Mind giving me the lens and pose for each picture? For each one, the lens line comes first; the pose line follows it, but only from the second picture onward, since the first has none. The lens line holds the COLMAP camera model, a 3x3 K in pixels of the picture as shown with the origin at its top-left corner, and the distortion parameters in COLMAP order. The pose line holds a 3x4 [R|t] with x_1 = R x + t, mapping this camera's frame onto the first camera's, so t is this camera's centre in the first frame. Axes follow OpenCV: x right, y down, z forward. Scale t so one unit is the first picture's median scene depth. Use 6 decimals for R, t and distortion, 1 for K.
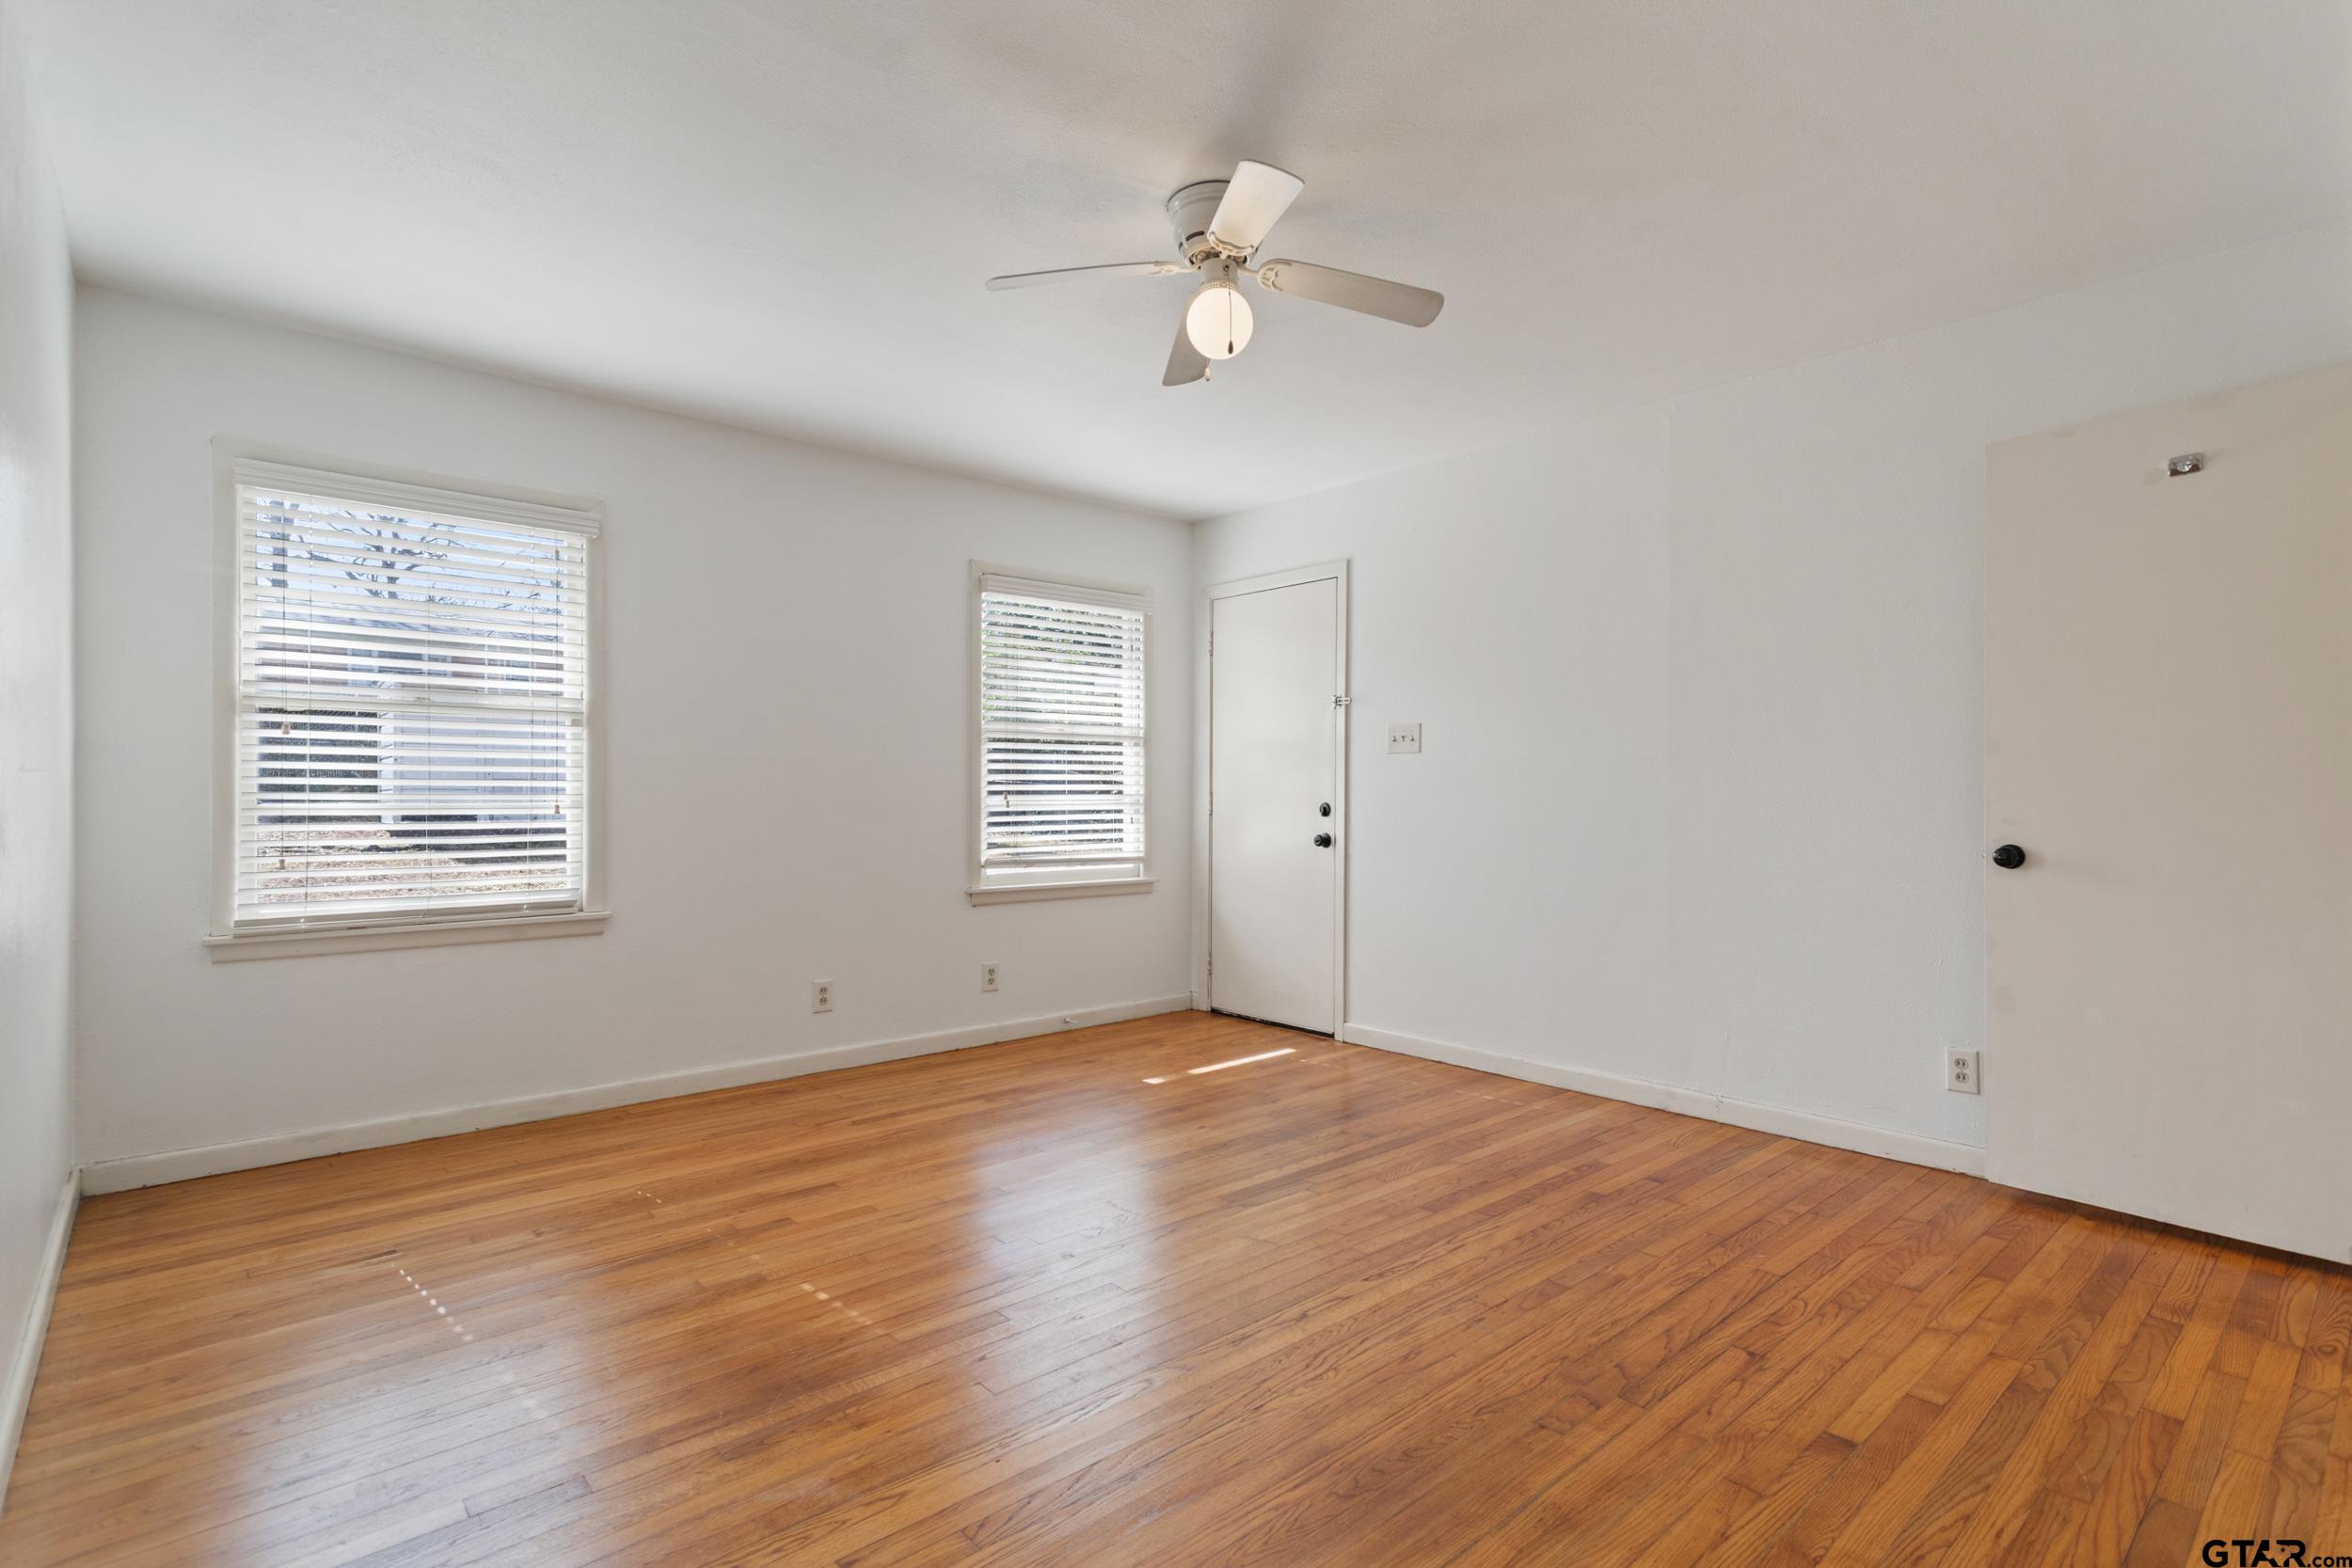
lens RADIAL K [[1137.8, 0, 1197.8], [0, 1137.8, 784.3], [0, 0, 1]] dist [0.001262, 0.000738]
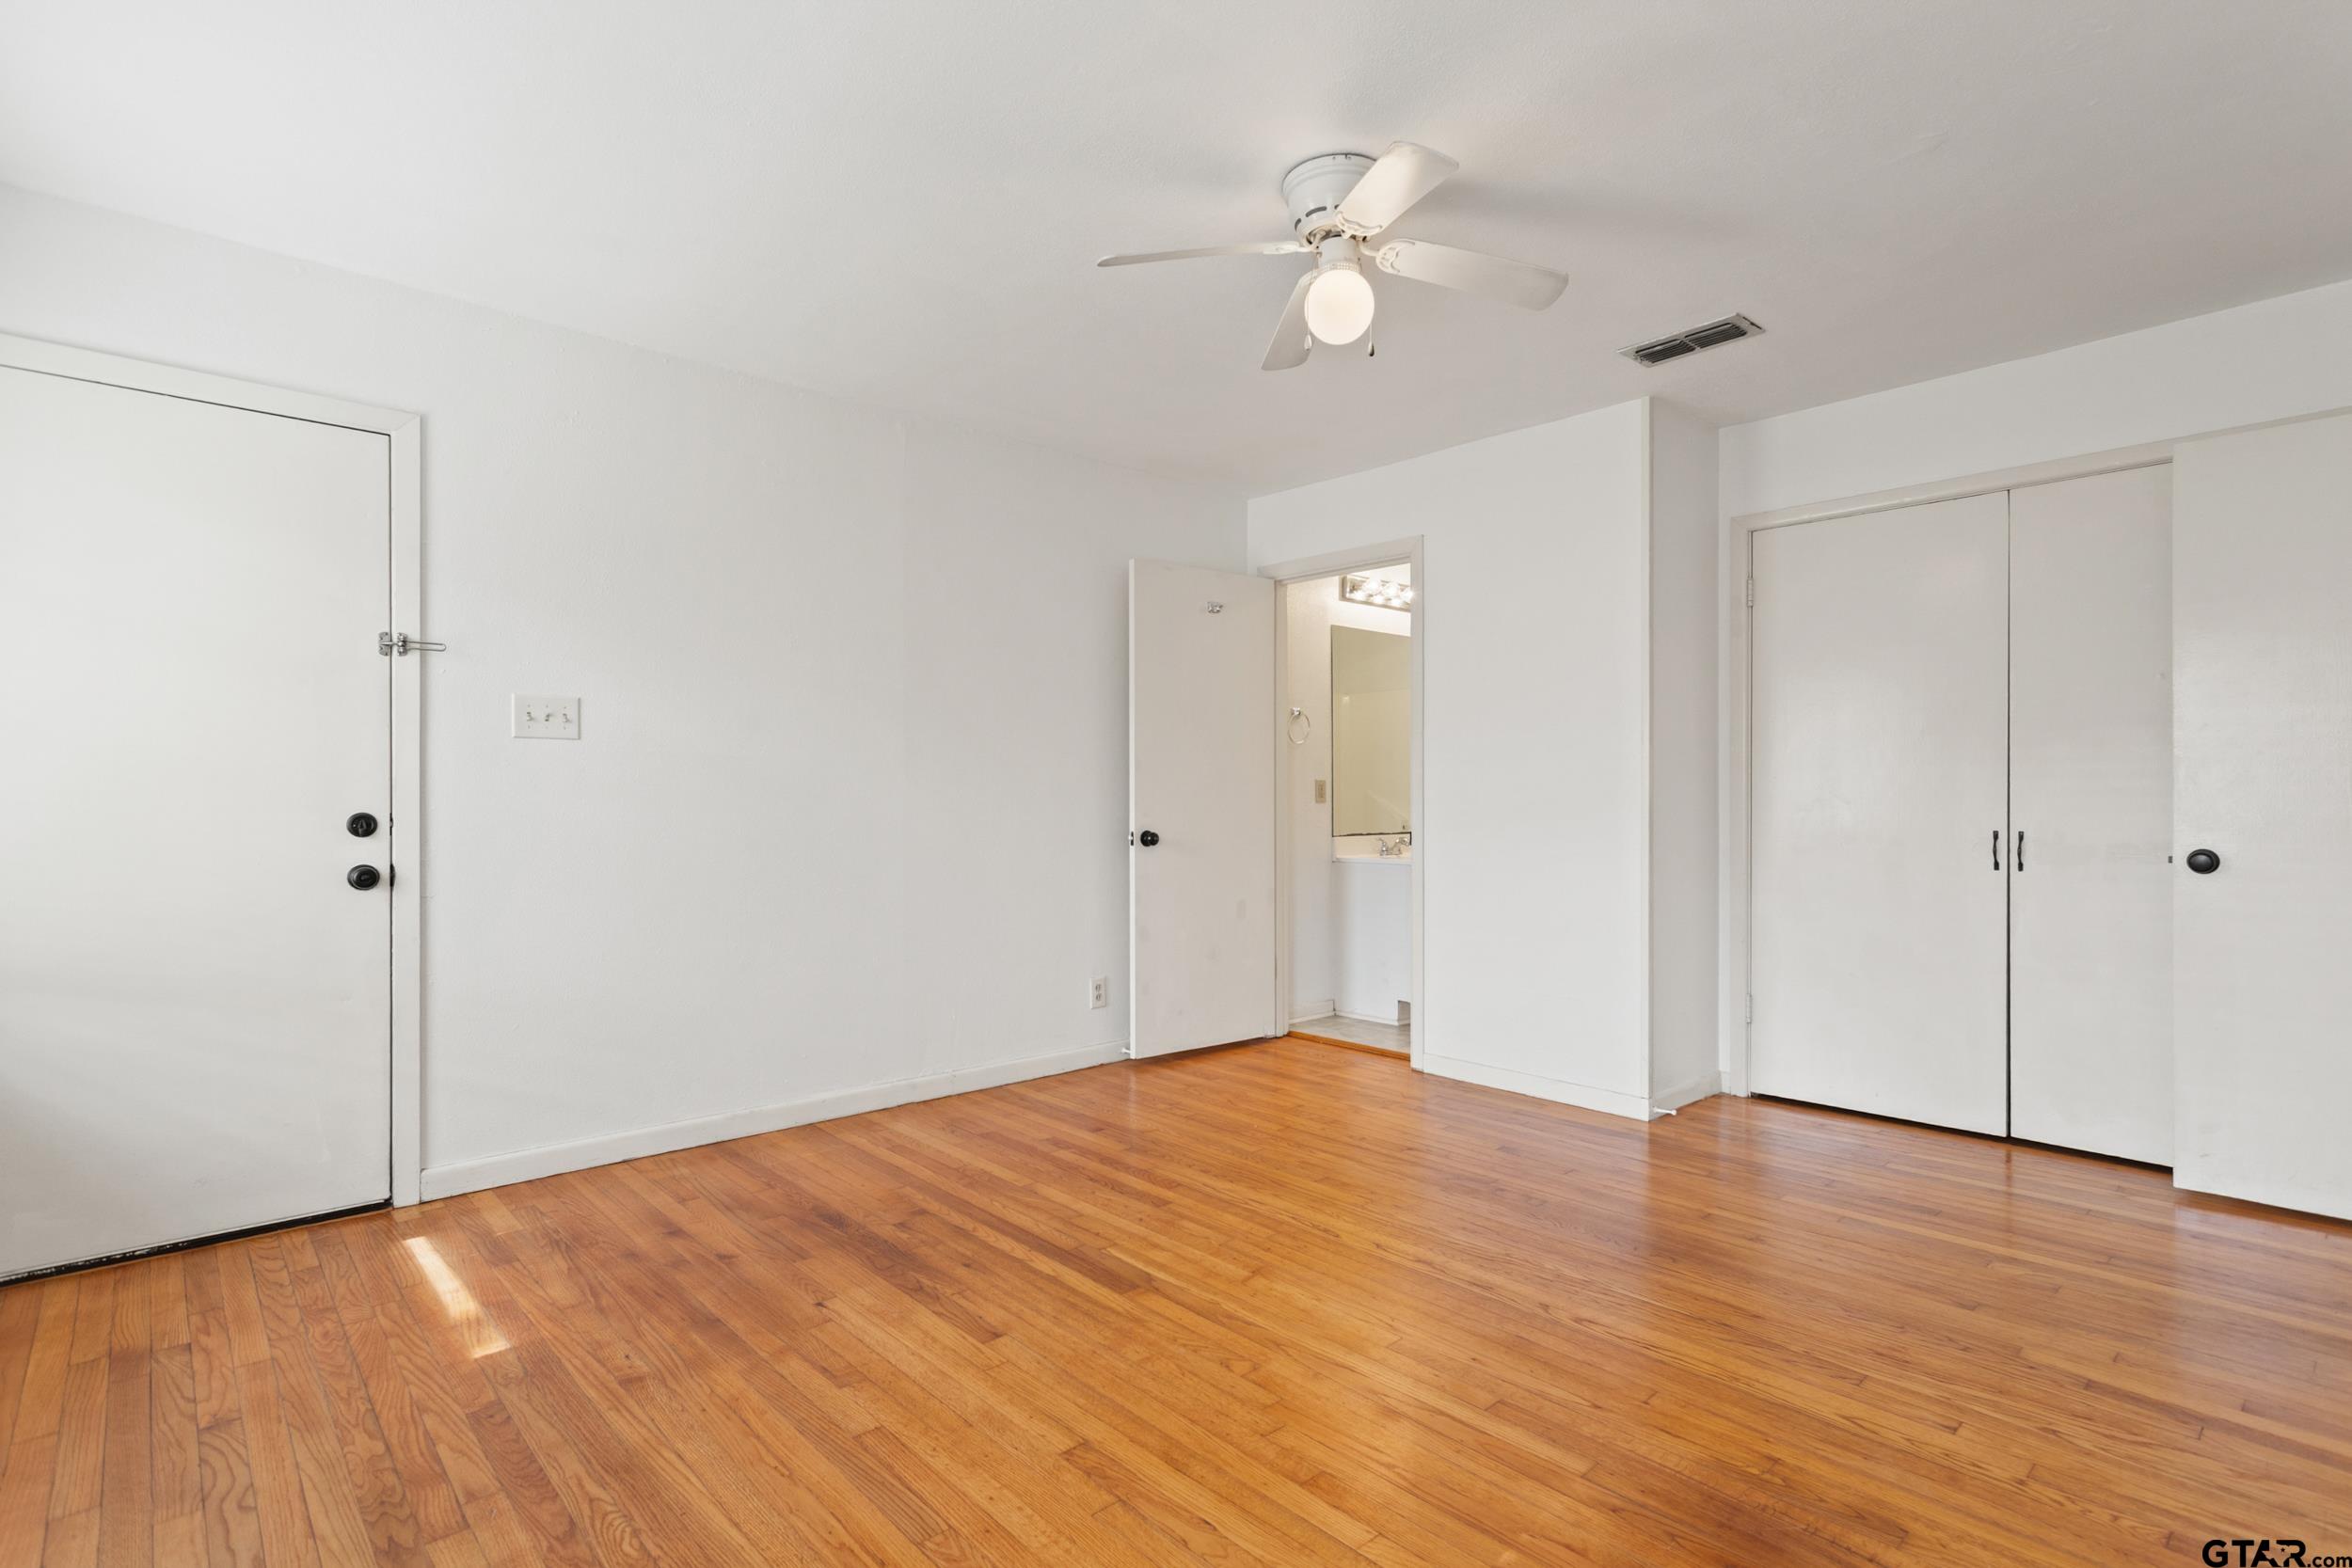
lens RADIAL K [[1137.8, 0, 1197.8], [0, 1137.8, 784.3], [0, 0, 1]] dist [0.001262, 0.000738]
pose [[-0.013337, 0.010554, 0.999855, -0.715294], [-0.006581, 0.999922, -0.010642, 0.006618], [-0.999889, -0.006722, -0.013266, 0.857206]]
